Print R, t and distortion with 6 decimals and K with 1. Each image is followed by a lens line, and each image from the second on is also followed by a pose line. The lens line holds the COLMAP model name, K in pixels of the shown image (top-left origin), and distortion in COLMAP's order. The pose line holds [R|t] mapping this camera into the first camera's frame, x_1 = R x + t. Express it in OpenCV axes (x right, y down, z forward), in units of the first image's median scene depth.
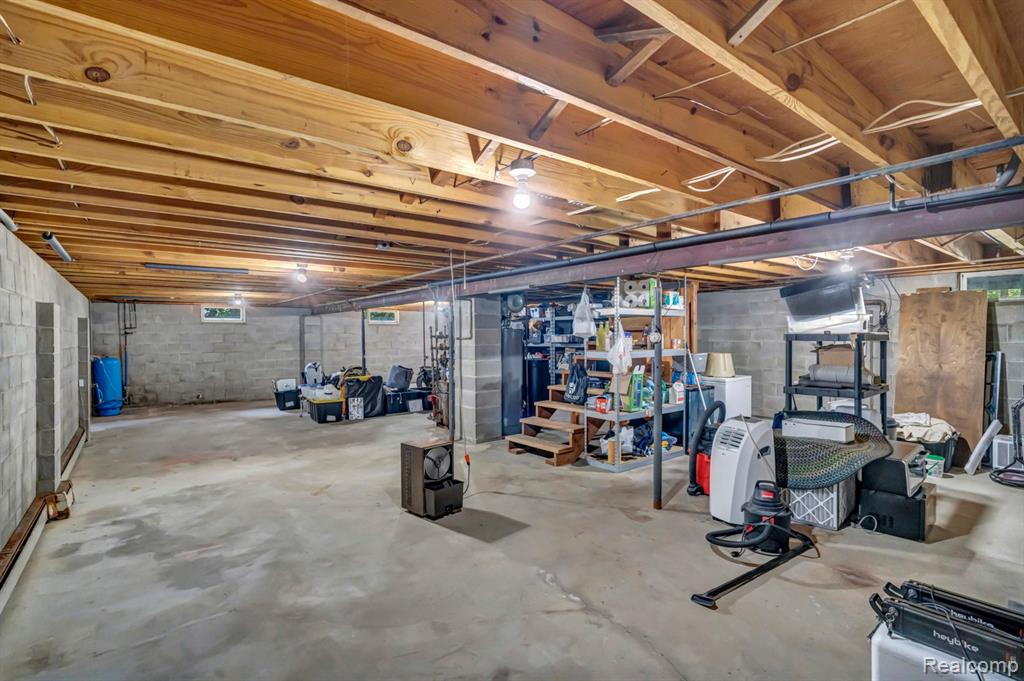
lens RADIAL K [[491.0, 0, 512.0], [0, 491.0, 340.5], [0, 0, 1]] dist [0.004074, 0.000902]
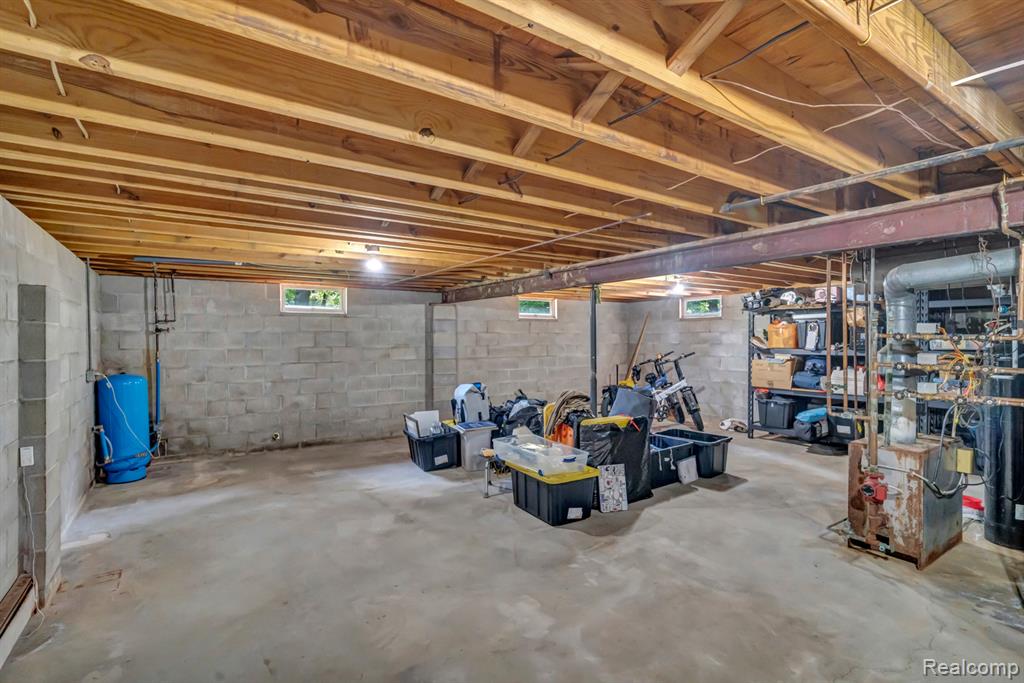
lens RADIAL K [[491.0, 0, 512.0], [0, 491.0, 341.5], [0, 0, 1]] dist [0.004074, 0.000902]
pose [[0.998076, 0.002293, -0.061959, -0.318647], [-0.002503, 0.999991, -0.003301, -0.001068], [0.061951, 0.003450, 0.998073, 0.428802]]
